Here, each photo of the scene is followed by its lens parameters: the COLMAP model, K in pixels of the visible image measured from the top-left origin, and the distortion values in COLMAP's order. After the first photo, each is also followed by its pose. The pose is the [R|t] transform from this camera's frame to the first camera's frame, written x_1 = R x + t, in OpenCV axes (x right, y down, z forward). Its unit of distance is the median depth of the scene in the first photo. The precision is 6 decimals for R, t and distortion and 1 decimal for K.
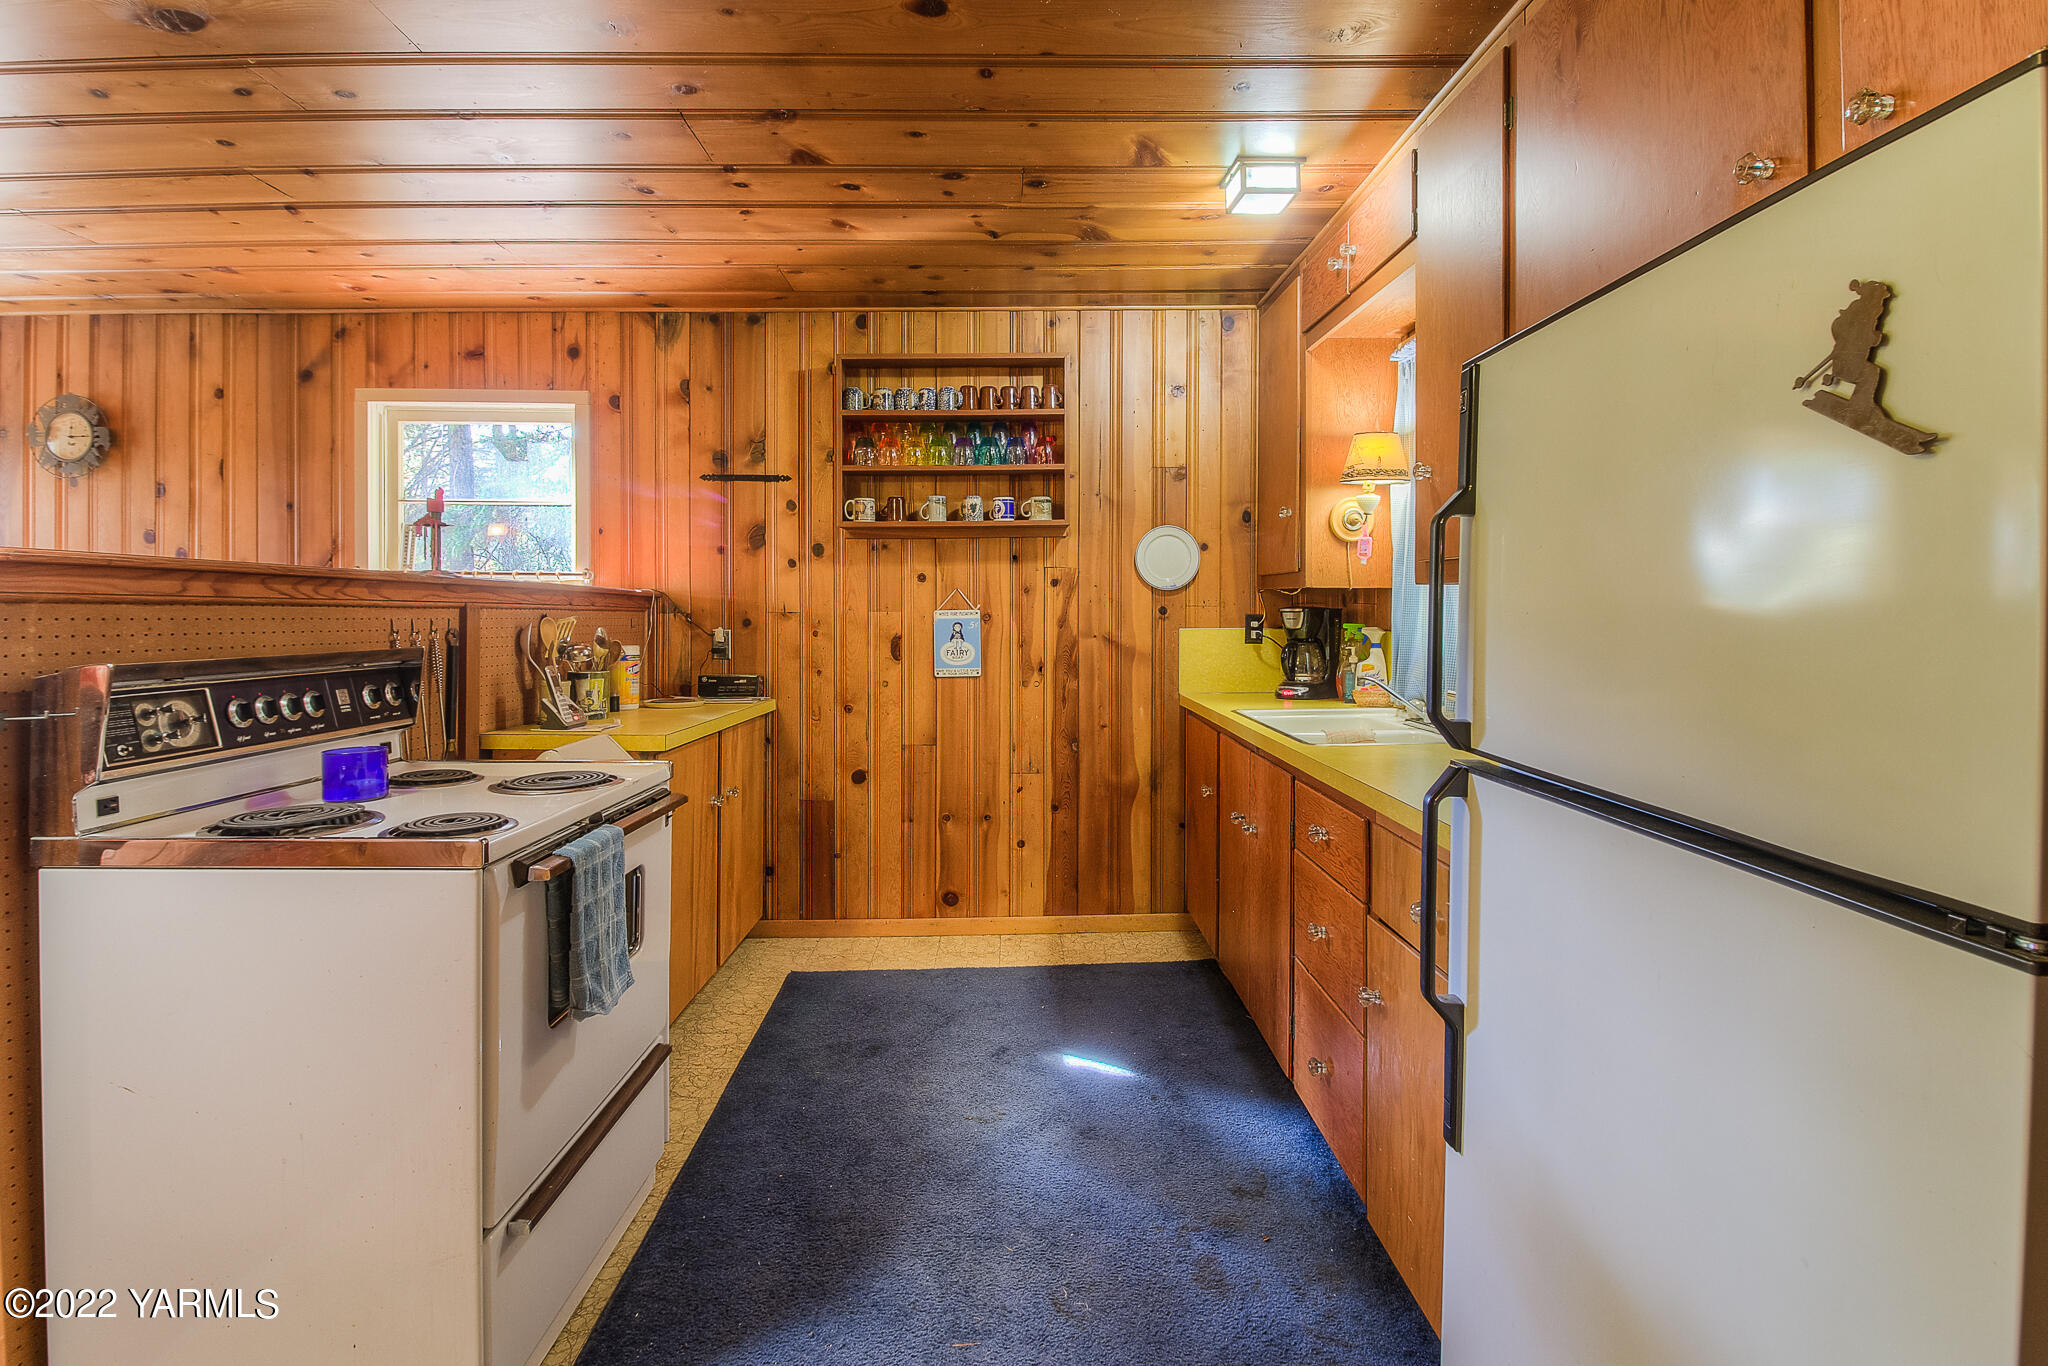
lens RADIAL K [[979.5, 0, 947.0], [0, 979.5, 619.8], [0, 0, 1]] dist [-0.002582, -0.009656]
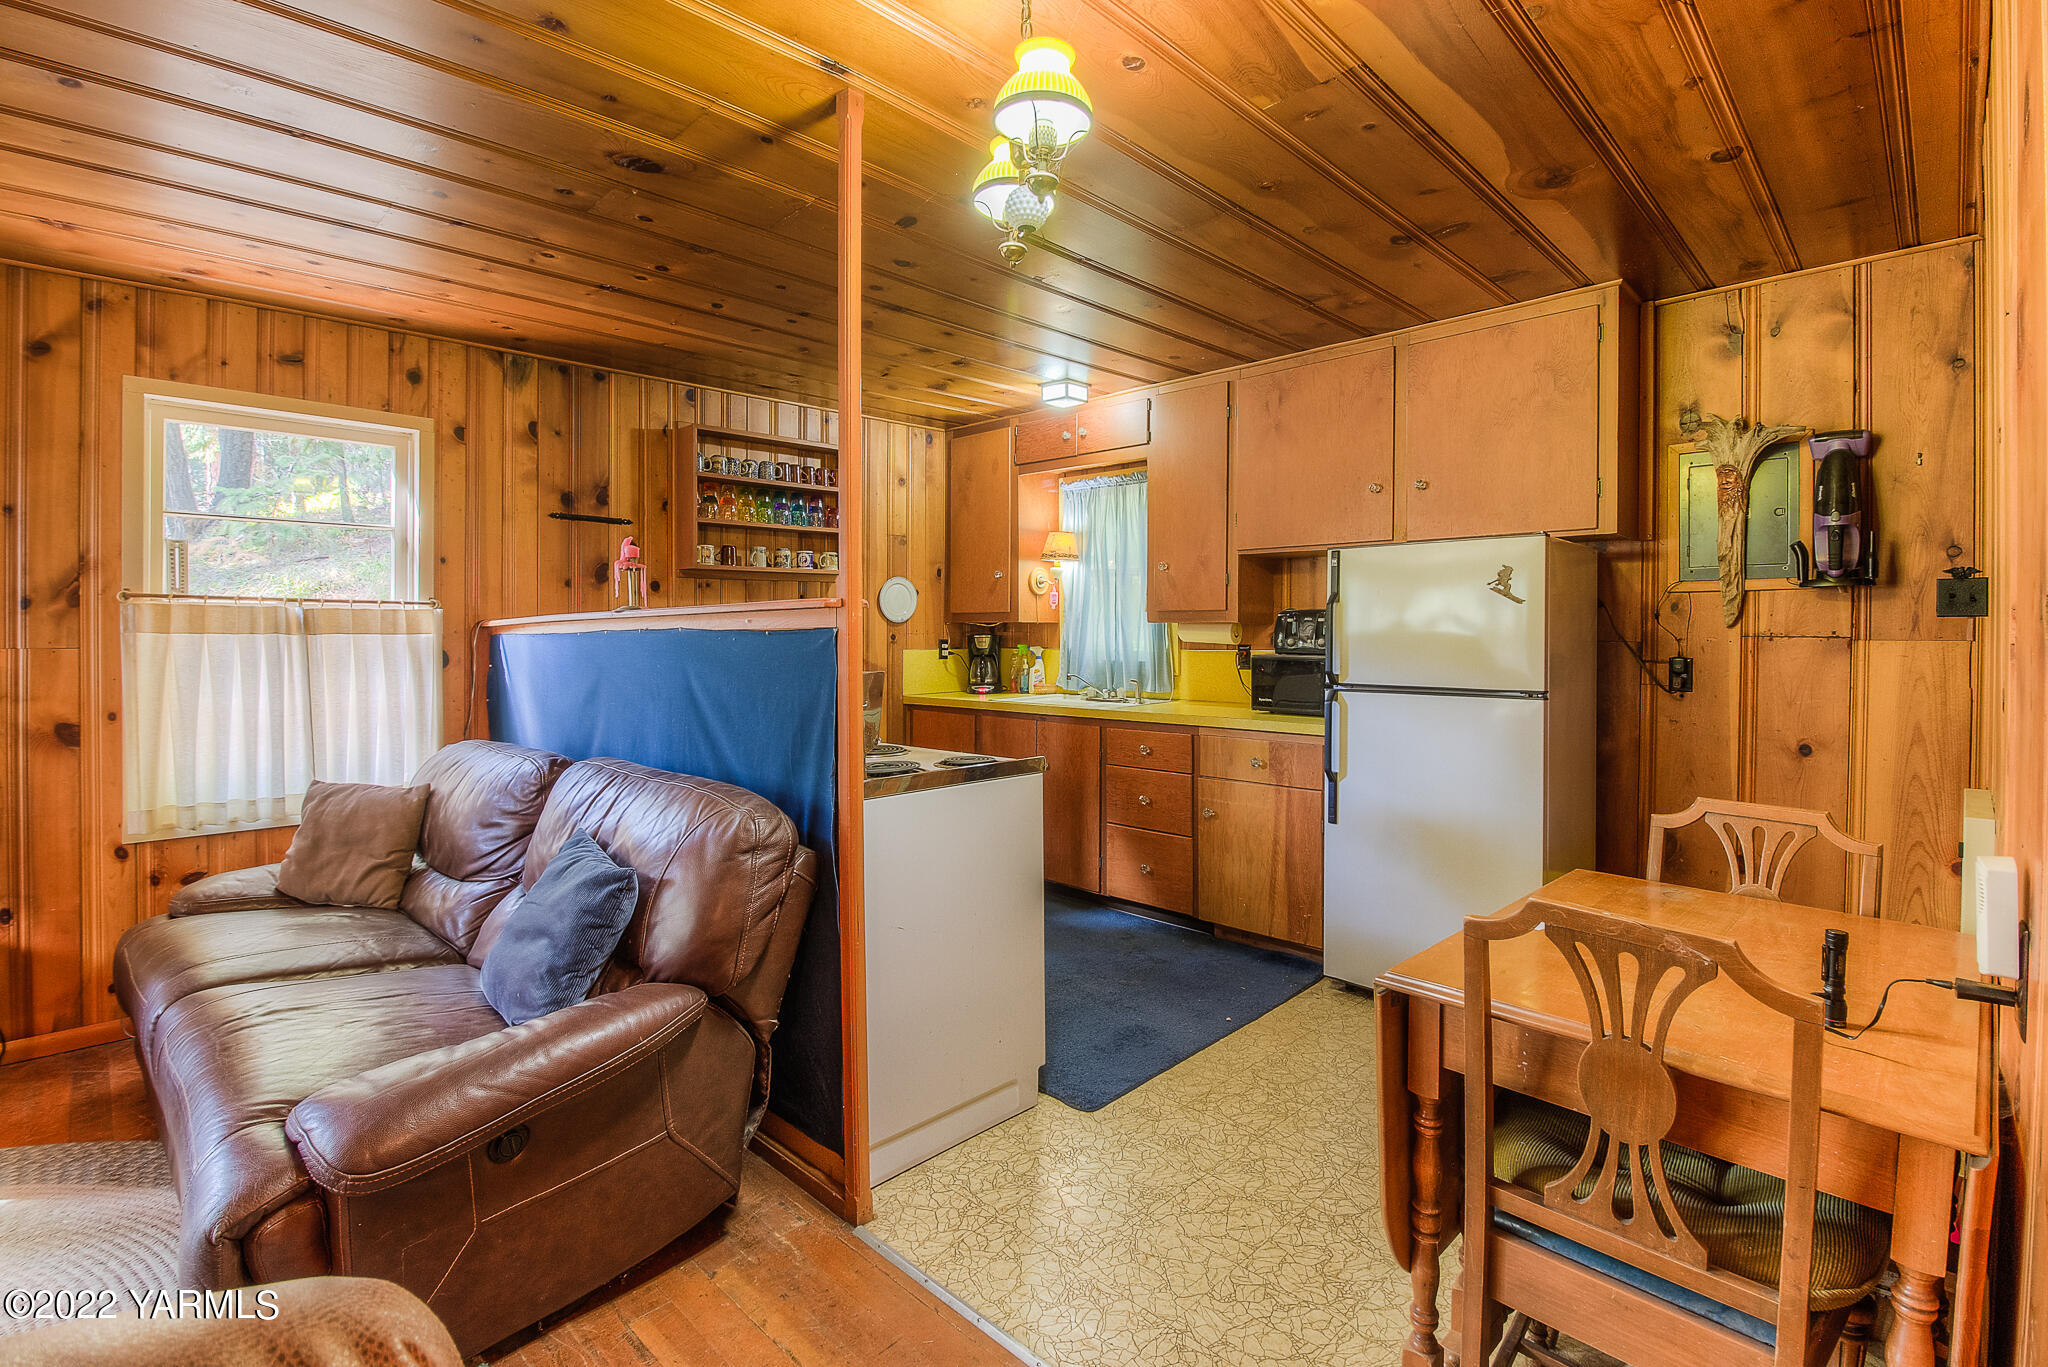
lens RADIAL K [[952.2, 0, 1039.0], [0, 952.2, 648.6], [0, 0, 1]] dist [-0.034015, -0.000104]
pose [[0.692702, -0.015531, 0.721057, -0.622907], [0.014672, 0.999865, 0.007442, -0.000014], [-0.721075, 0.005424, 0.692836, -0.093870]]
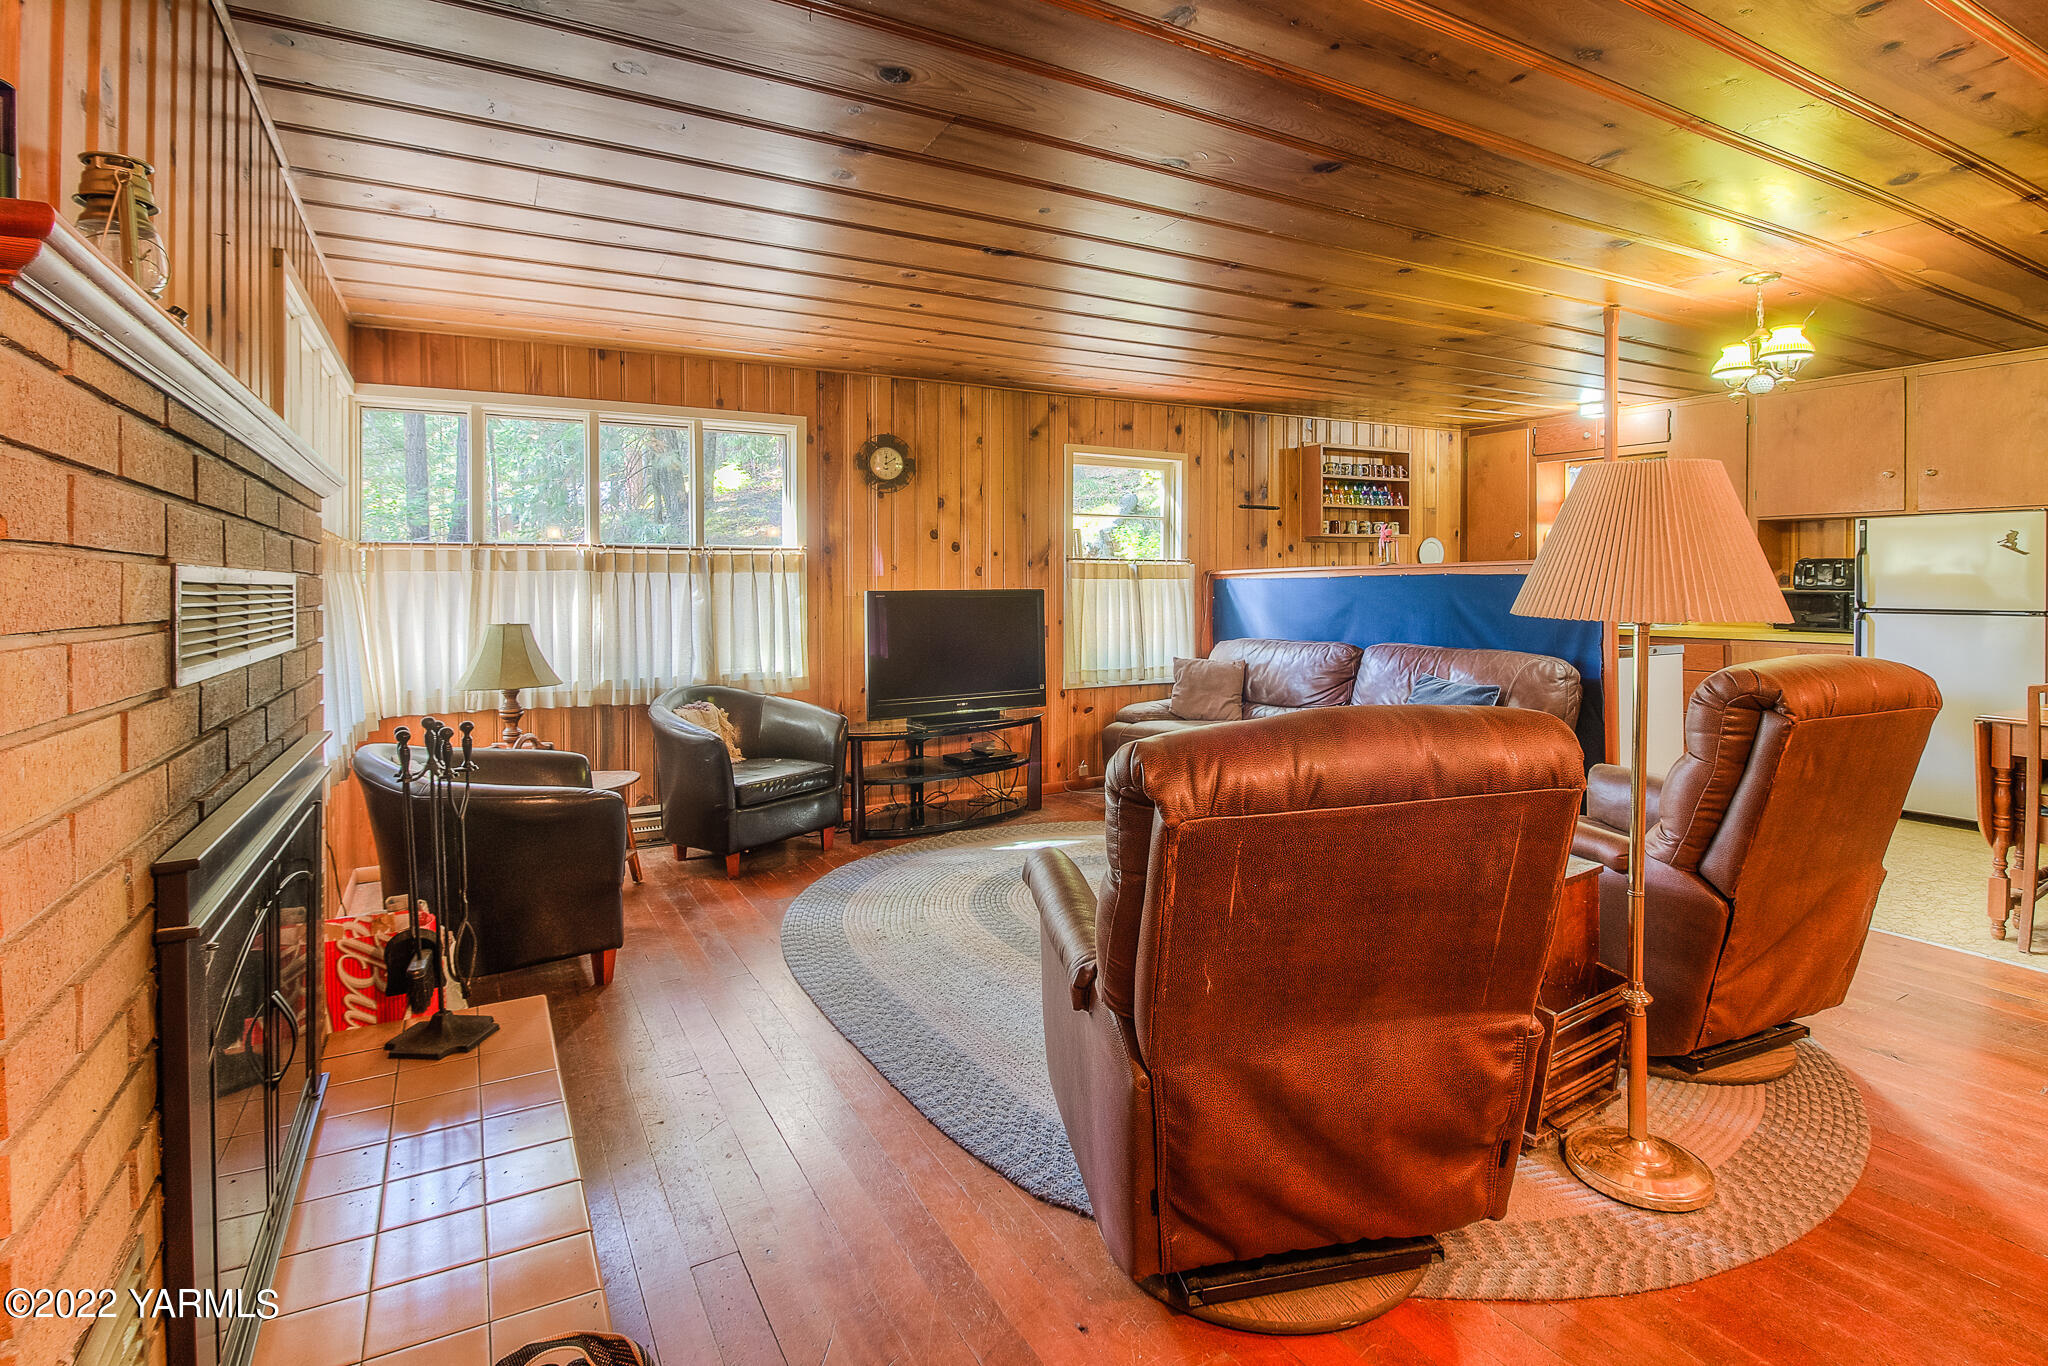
lens RADIAL K [[979.5, 0, 909.2], [0, 979.5, 582.4], [0, 0, 1]] dist [-0.002582, -0.009656]
pose [[0.899928, -0.006668, 0.435988, -1.543817], [0.014484, 0.999788, -0.014605, 0.007183], [-0.435799, 0.019458, 0.899834, -0.307215]]
